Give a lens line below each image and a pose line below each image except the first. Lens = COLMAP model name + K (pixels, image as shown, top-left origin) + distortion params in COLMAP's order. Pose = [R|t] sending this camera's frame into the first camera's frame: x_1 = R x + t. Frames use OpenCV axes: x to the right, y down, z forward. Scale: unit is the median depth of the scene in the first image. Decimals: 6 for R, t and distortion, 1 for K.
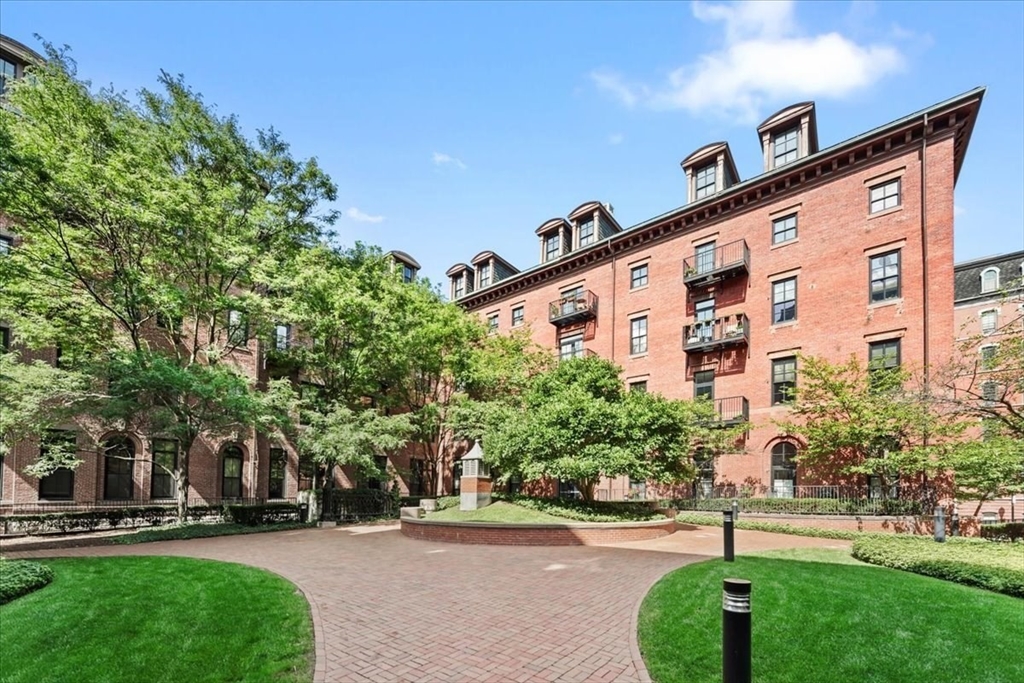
lens RADIAL K [[479.7, 0, 512.0], [0, 479.7, 341.5], [0, 0, 1]] dist [-0.020922, -0.000028]
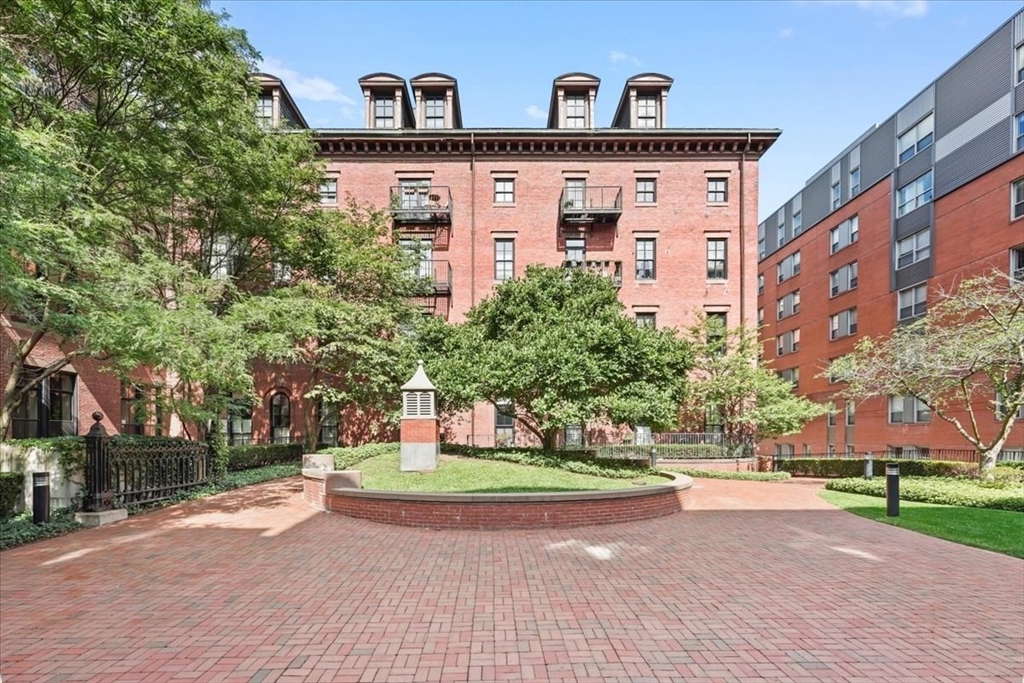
lens RADIAL K [[515.2, 0, 512.0], [0, 515.2, 341.5], [0, 0, 1]] dist [0.000674, 0.000084]
pose [[0.719201, 0.122672, 0.683887, -0.346981], [-0.201756, 0.978751, 0.036611, 0.098015], [-0.664864, -0.164309, 0.728669, 0.319946]]
